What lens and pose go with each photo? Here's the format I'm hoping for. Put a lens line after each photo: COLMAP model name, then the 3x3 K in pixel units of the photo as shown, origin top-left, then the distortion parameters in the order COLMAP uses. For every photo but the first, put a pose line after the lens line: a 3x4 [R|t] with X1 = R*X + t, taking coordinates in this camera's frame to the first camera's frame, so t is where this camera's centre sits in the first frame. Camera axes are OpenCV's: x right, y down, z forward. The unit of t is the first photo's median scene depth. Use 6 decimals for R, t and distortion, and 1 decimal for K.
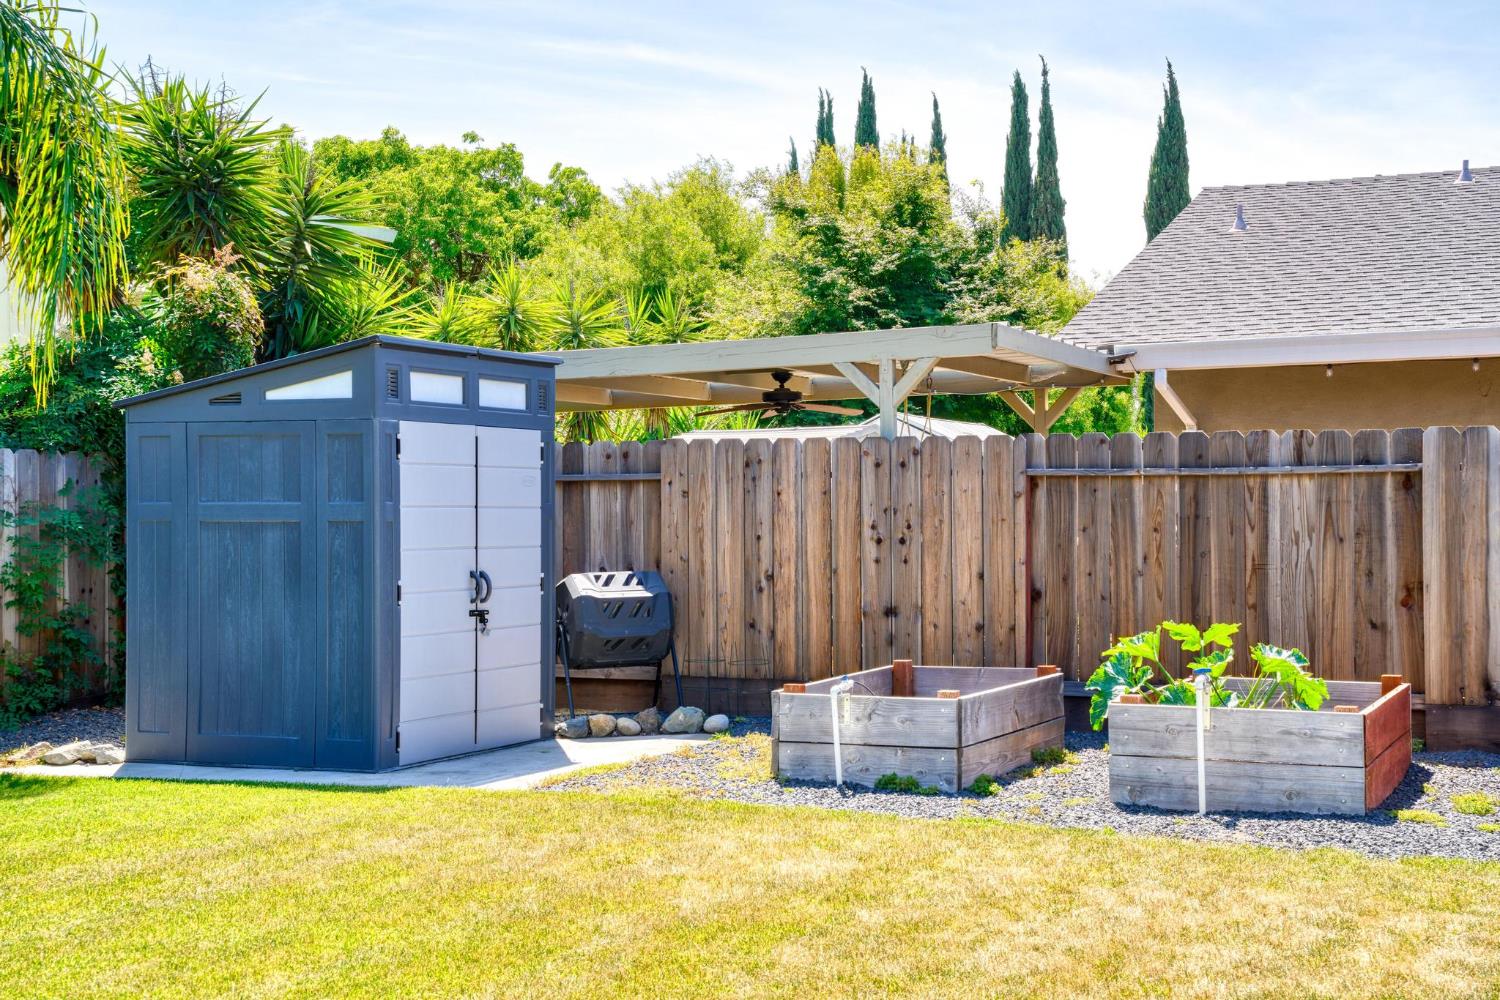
lens RADIAL K [[2202.0, 0, 750.0], [0, 2202.0, 500.0], [0, 0, 1]] dist [0.297536, -0.051601]
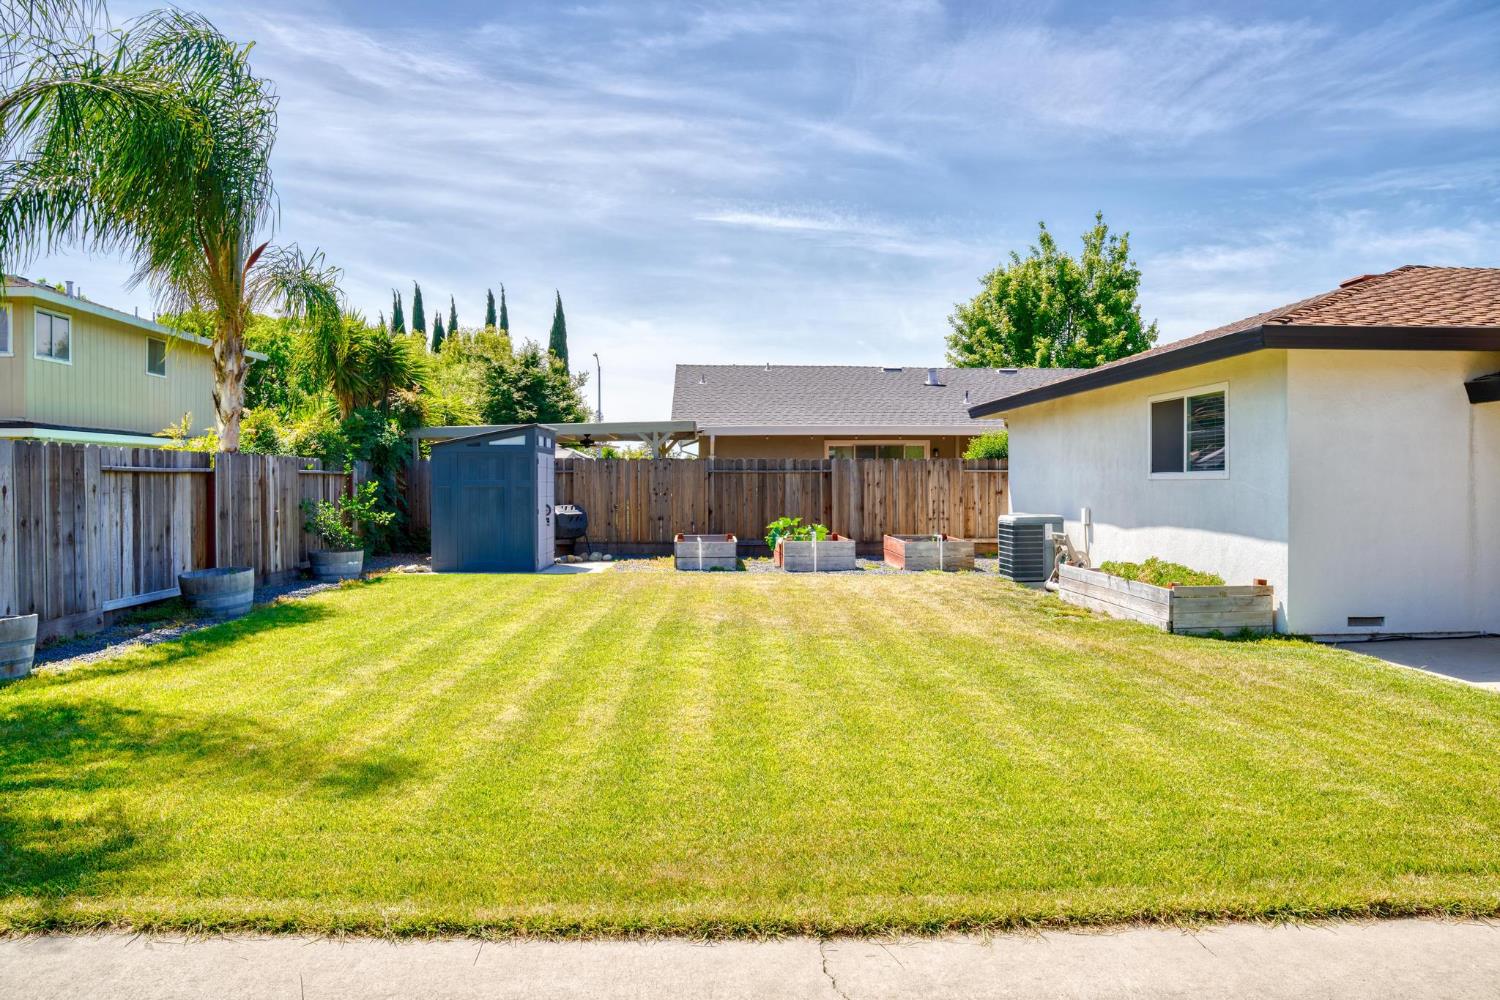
lens RADIAL K [[1099.4, 0, 695.4], [0, 1099.4, 498.0], [0, 0, 1]] dist [-0.055918, 0.005980]
pose [[0.919918, -0.002961, 0.392099, -0.485160], [-0.003653, 0.999863, 0.016123, -0.000092], [-0.392093, -0.016264, 0.919782, -0.374420]]
